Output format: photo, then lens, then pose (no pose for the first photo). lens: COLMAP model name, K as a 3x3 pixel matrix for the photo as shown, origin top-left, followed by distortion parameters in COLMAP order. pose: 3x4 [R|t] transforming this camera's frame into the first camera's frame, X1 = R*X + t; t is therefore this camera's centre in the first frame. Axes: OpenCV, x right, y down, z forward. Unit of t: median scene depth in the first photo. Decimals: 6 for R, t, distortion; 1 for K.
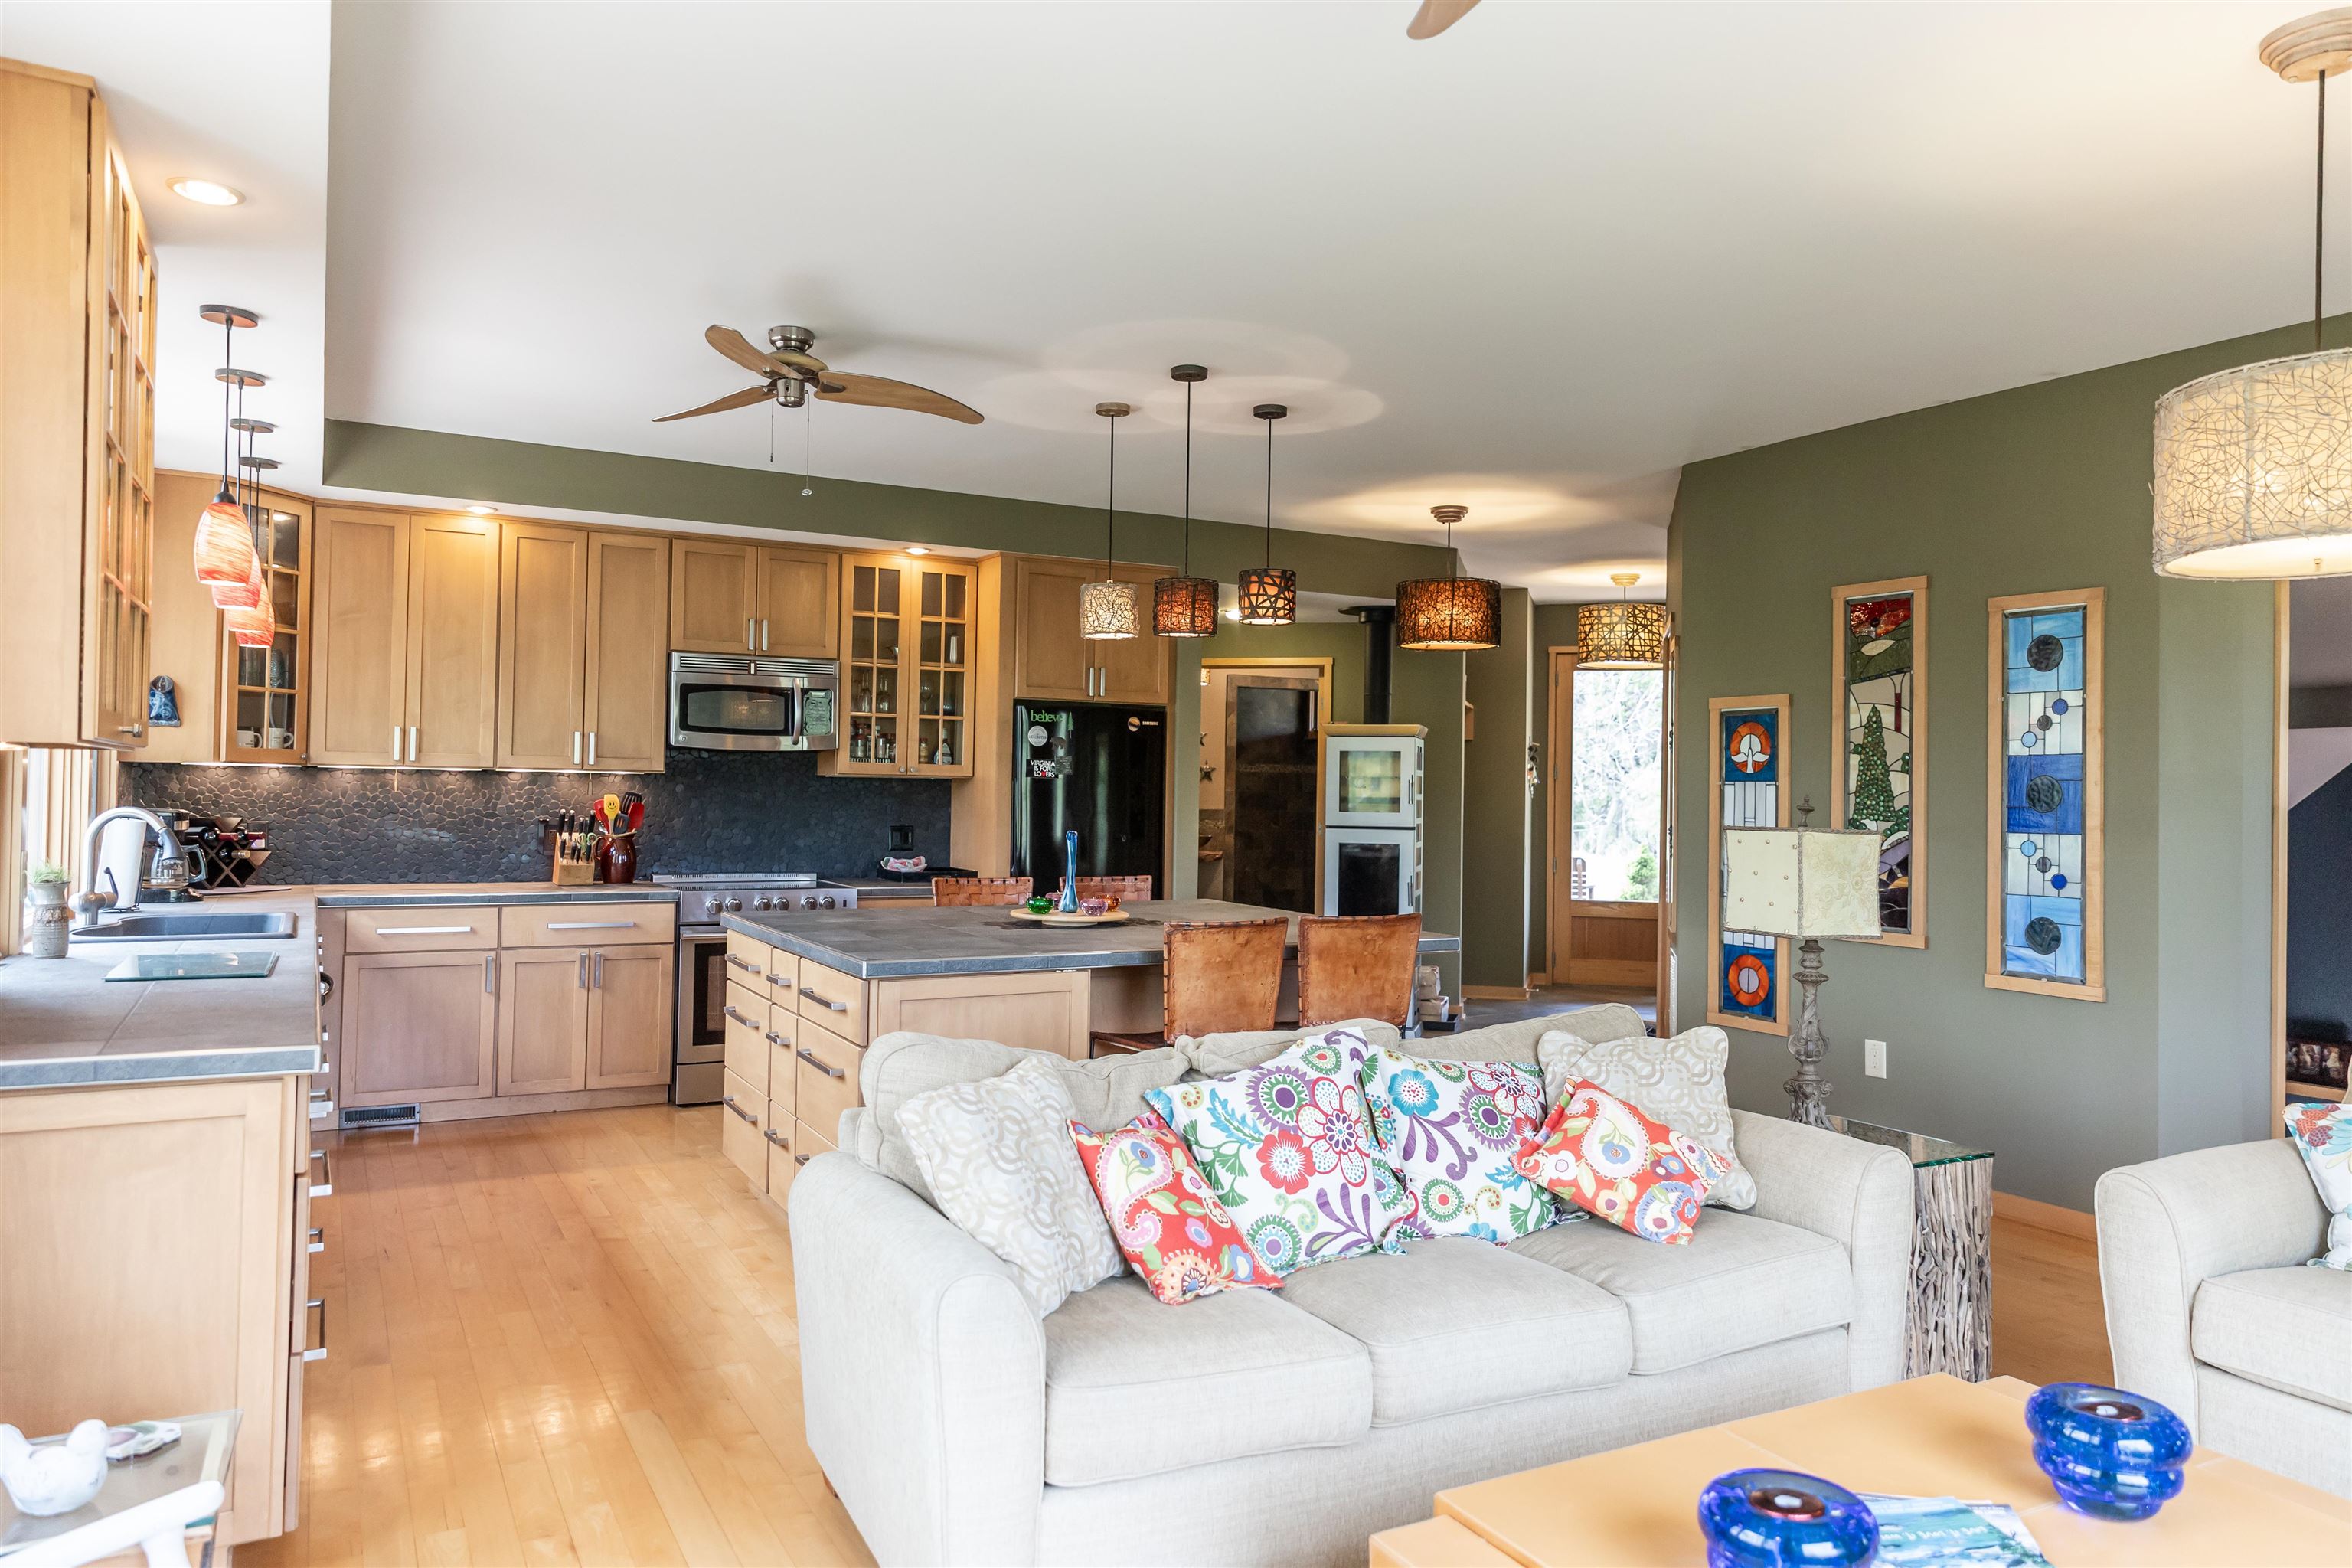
lens RADIAL K [[1557.1, 0, 1185.2], [0, 1557.1, 773.9], [0, 0, 1]] dist [0.011377, -0.002122]
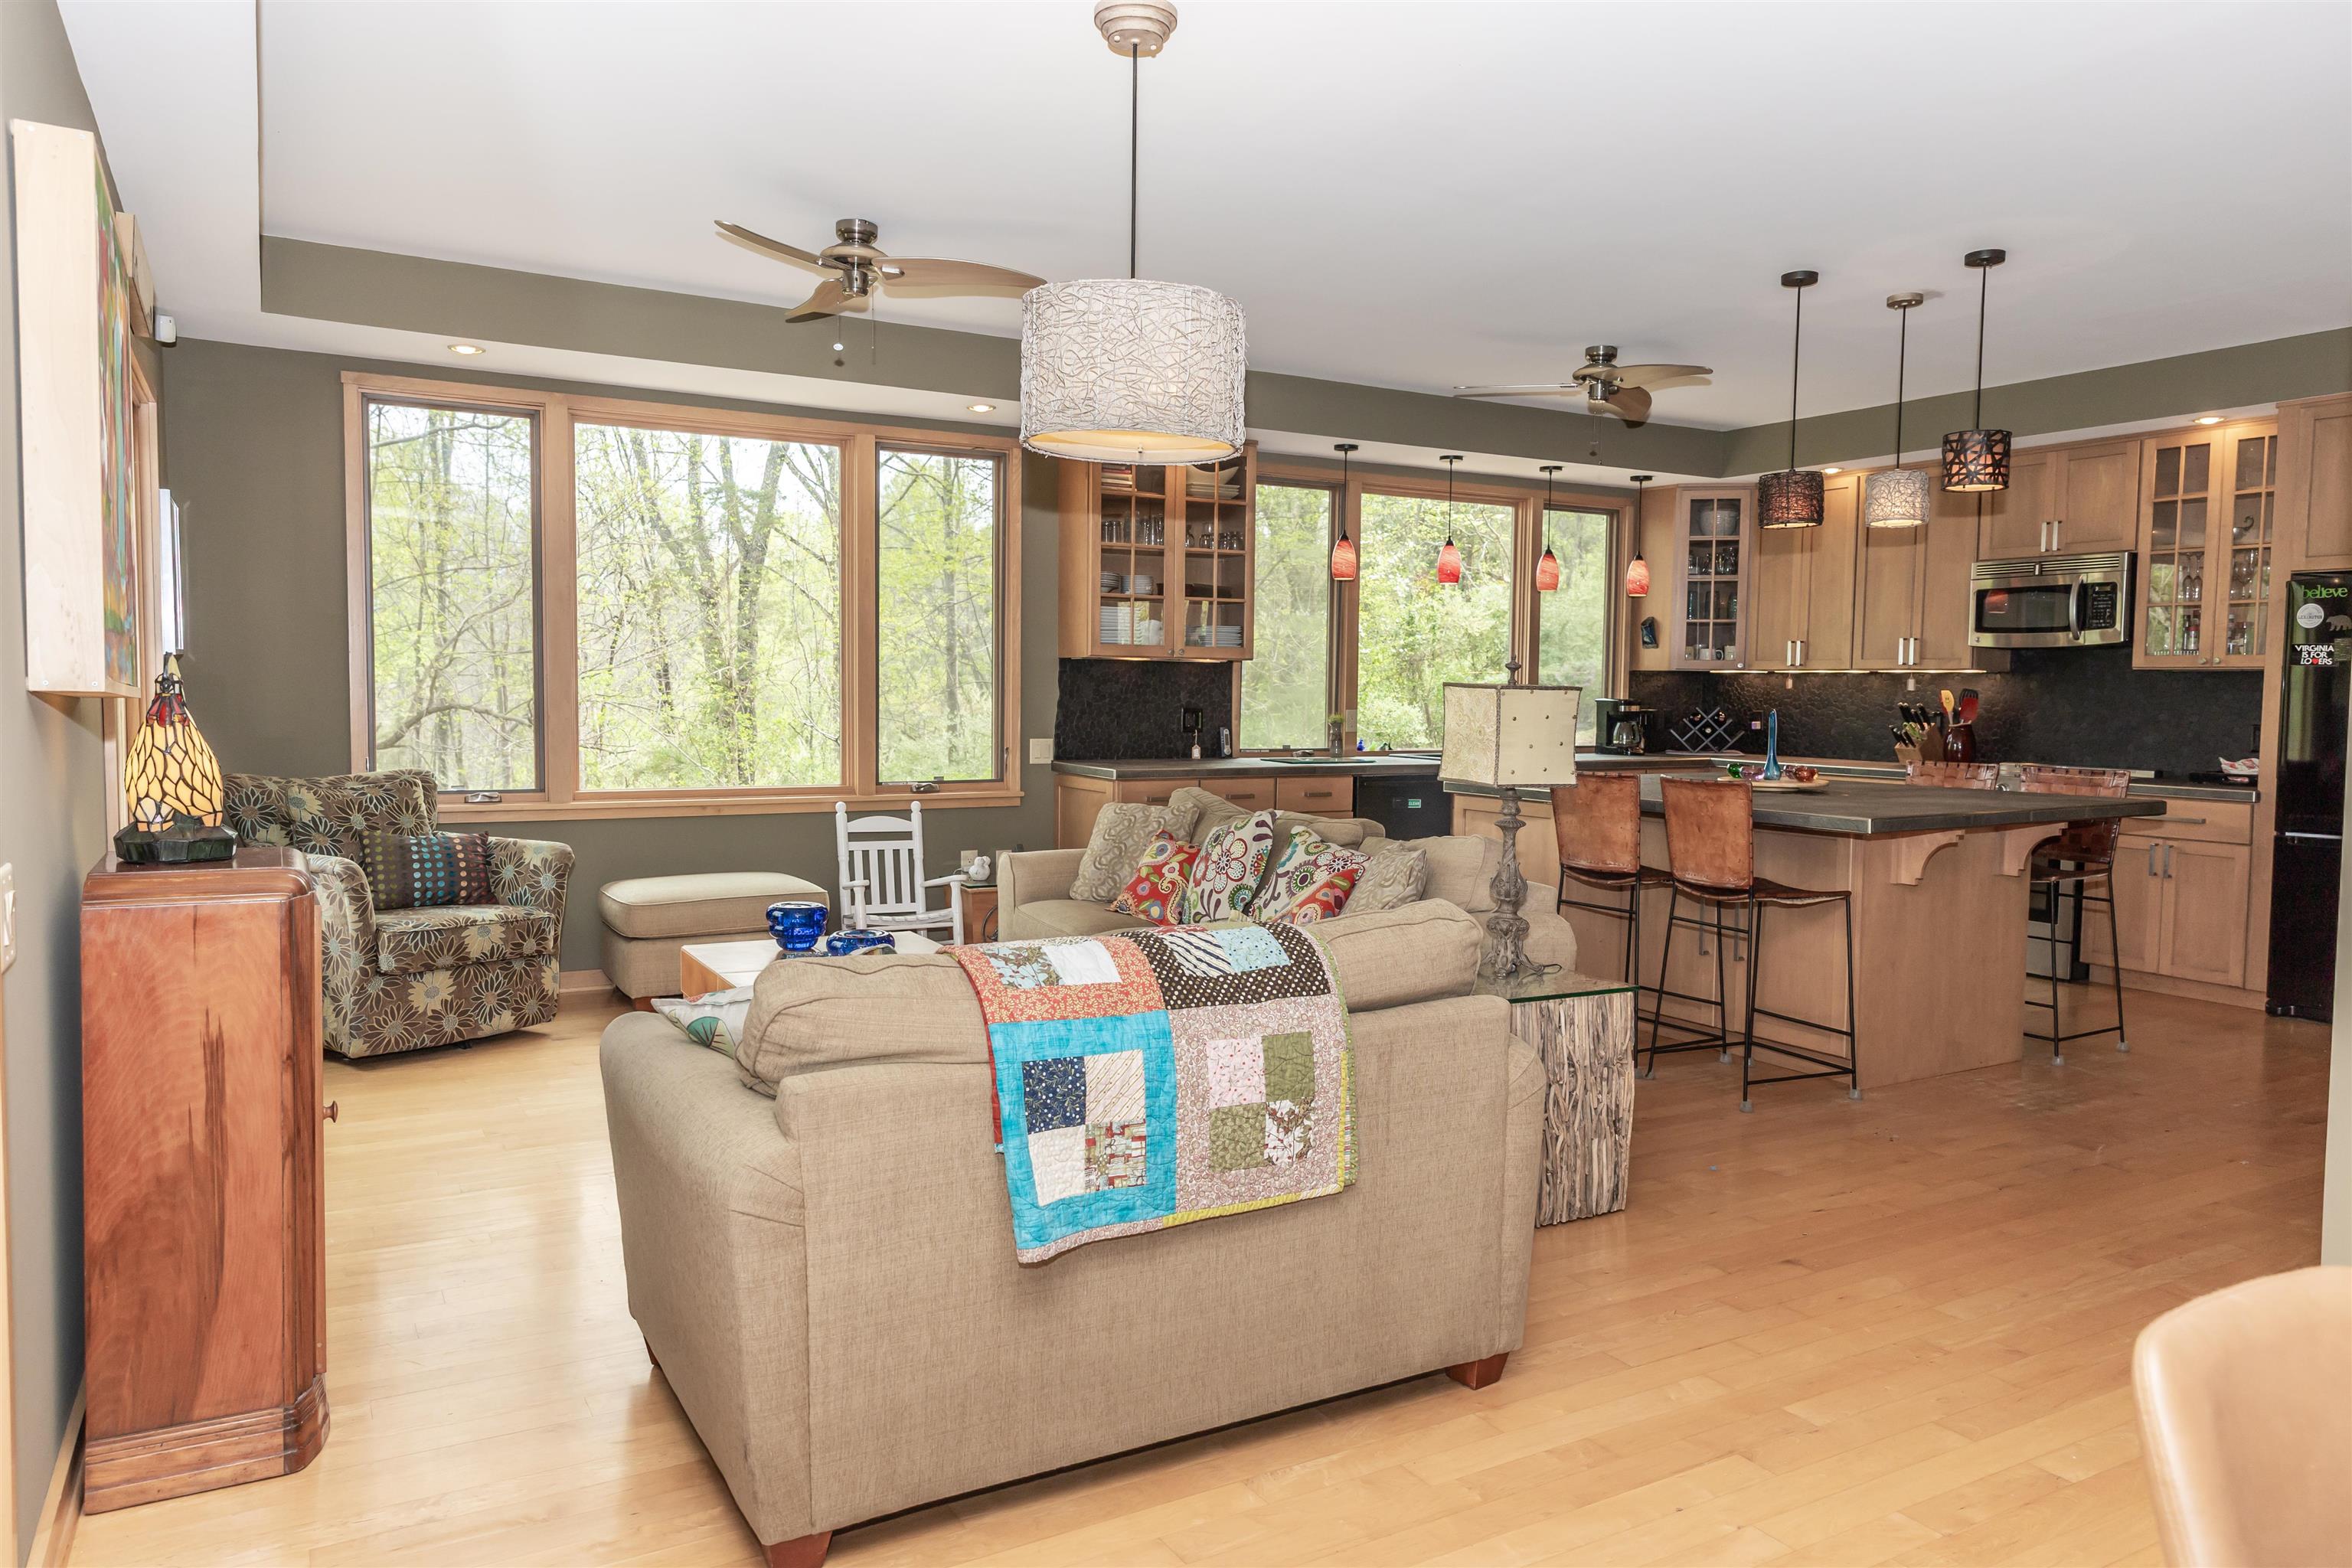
lens RADIAL K [[1555.3, 0, 1176.0], [0, 1555.3, 784.0], [0, 0, 1]] dist [0.009358, -0.002554]
pose [[0.015075, 0.046929, -0.998784, 0.902768], [-0.000443, 0.998898, 0.046927, 0.032791], [0.999886, -0.000264, 0.015079, 0.465452]]
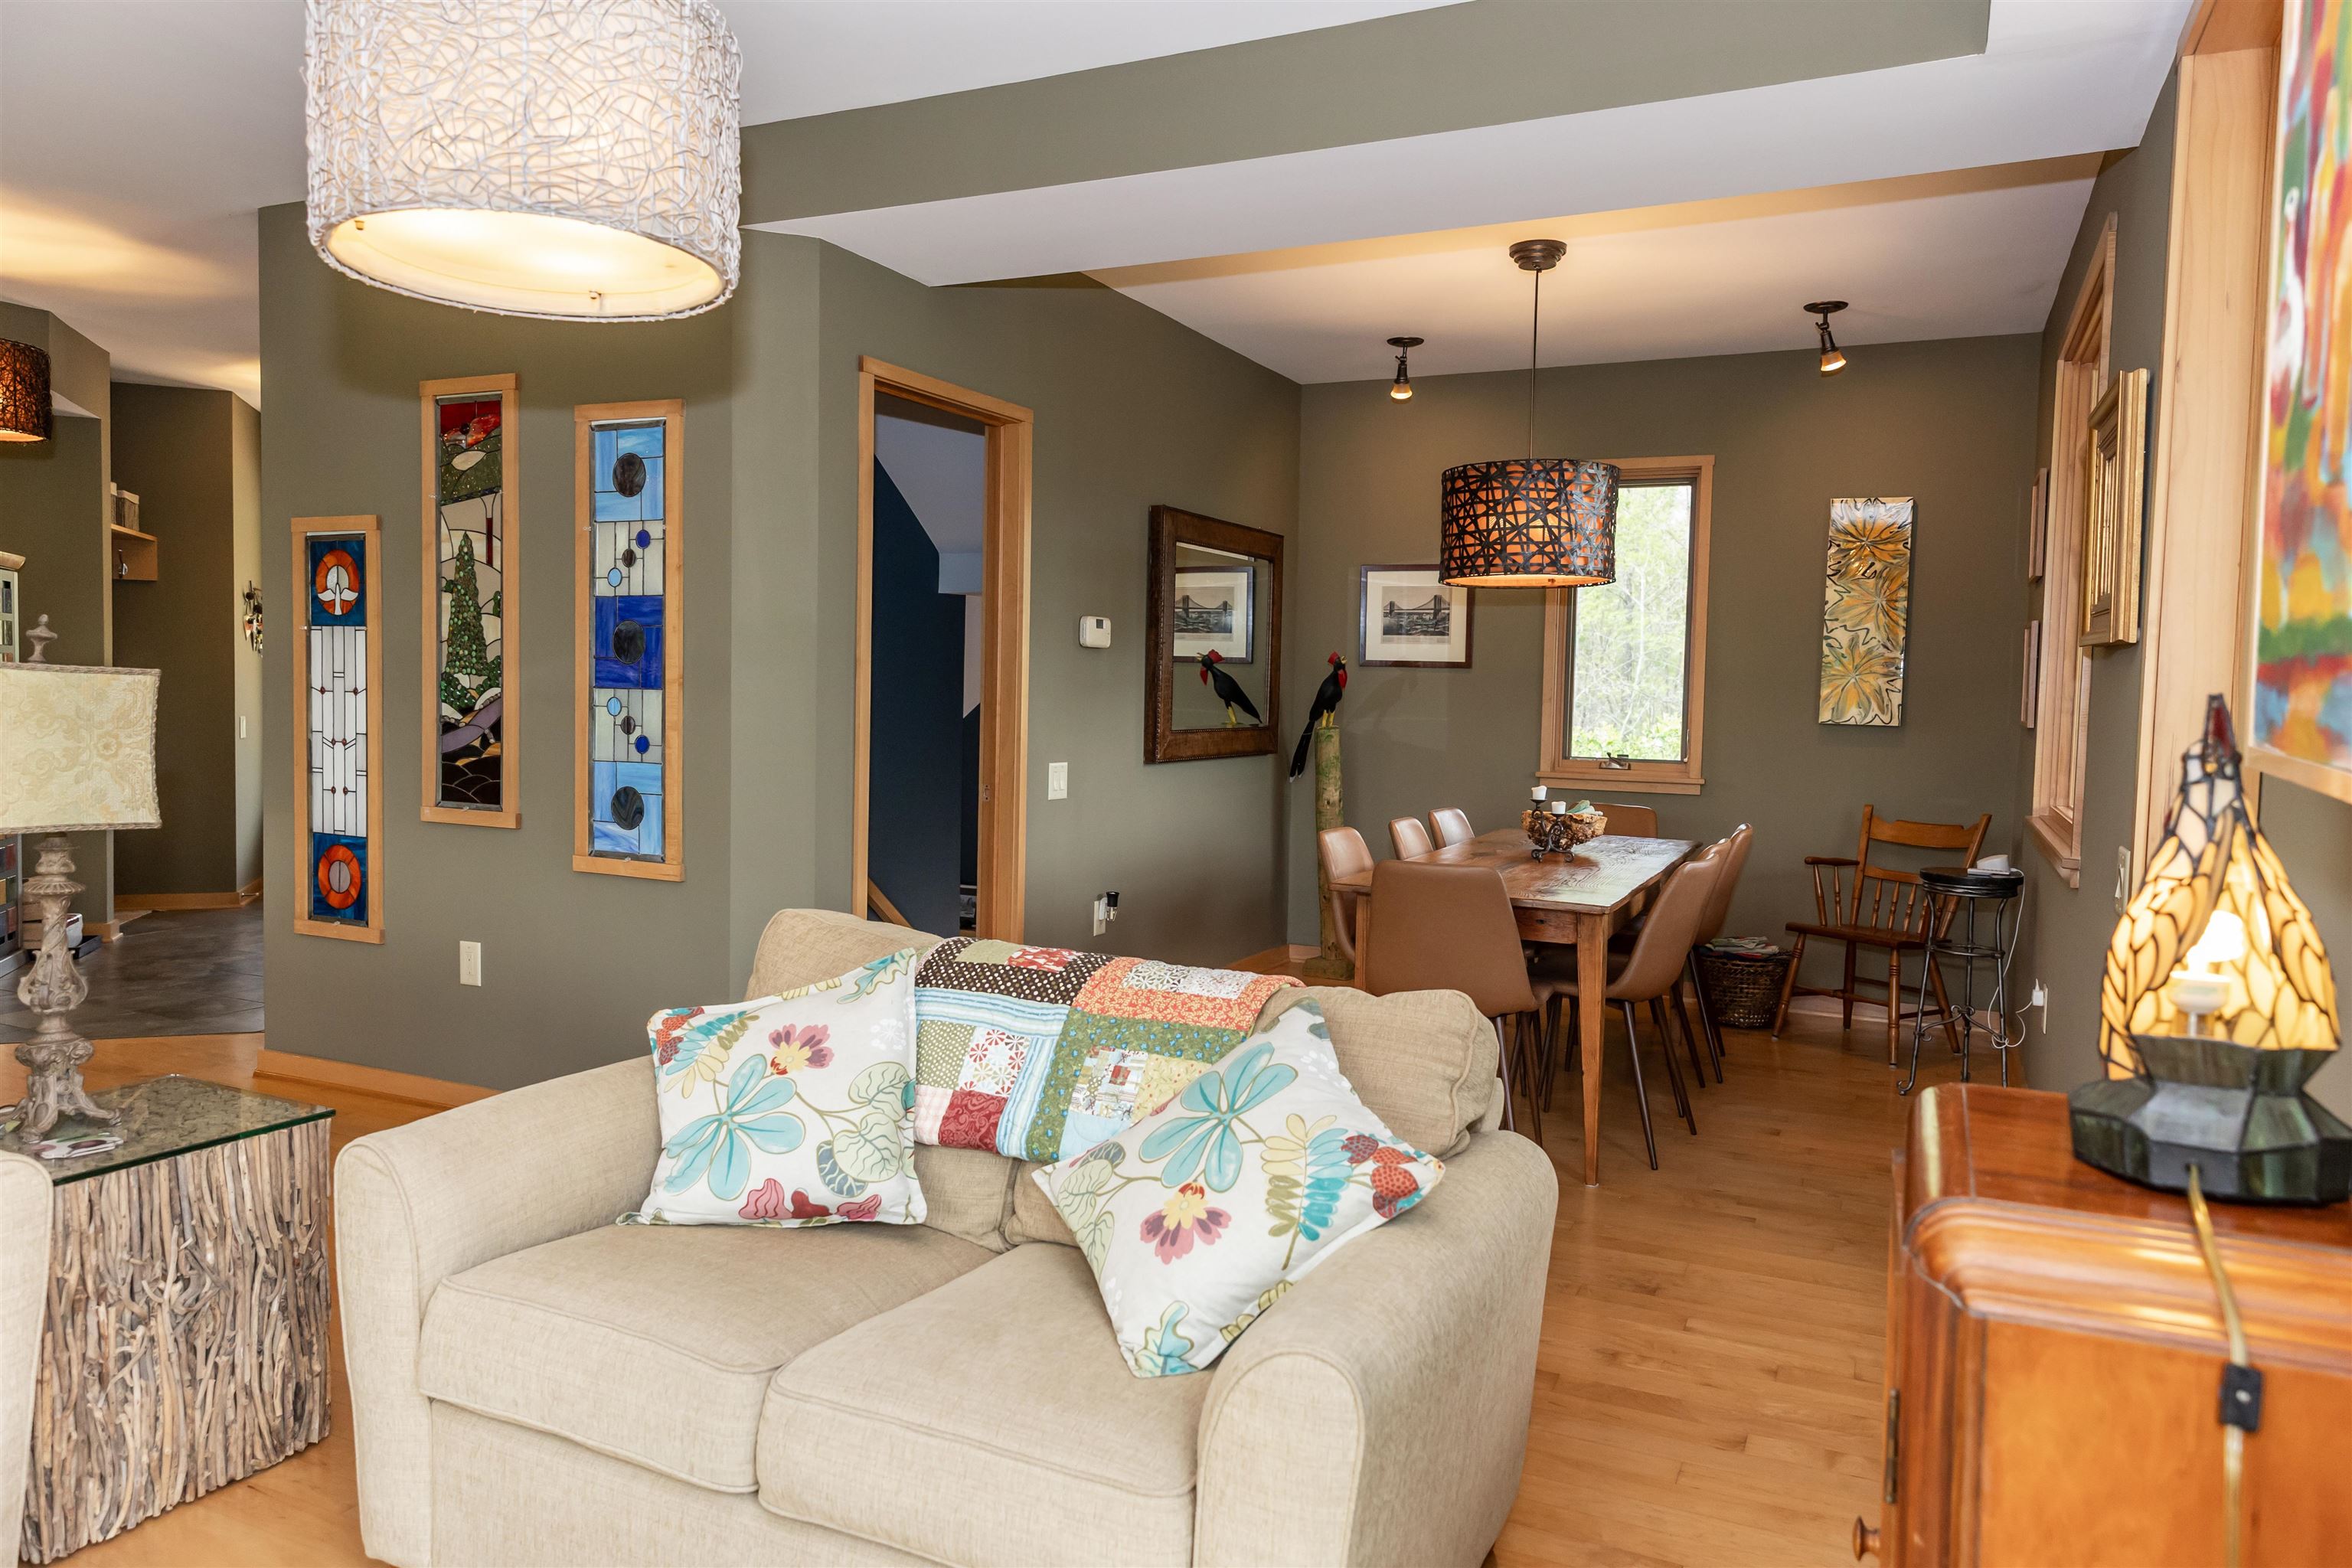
lens RADIAL K [[1557.2, 0, 1175.0], [0, 1557.2, 761.9], [0, 0, 1]] dist [0.005343, 0.001711]
pose [[0.813148, -0.022697, 0.581614, 0.248064], [-0.018455, 0.997732, 0.064737, 0.014693], [-0.581764, -0.063375, 0.810885, 0.111990]]
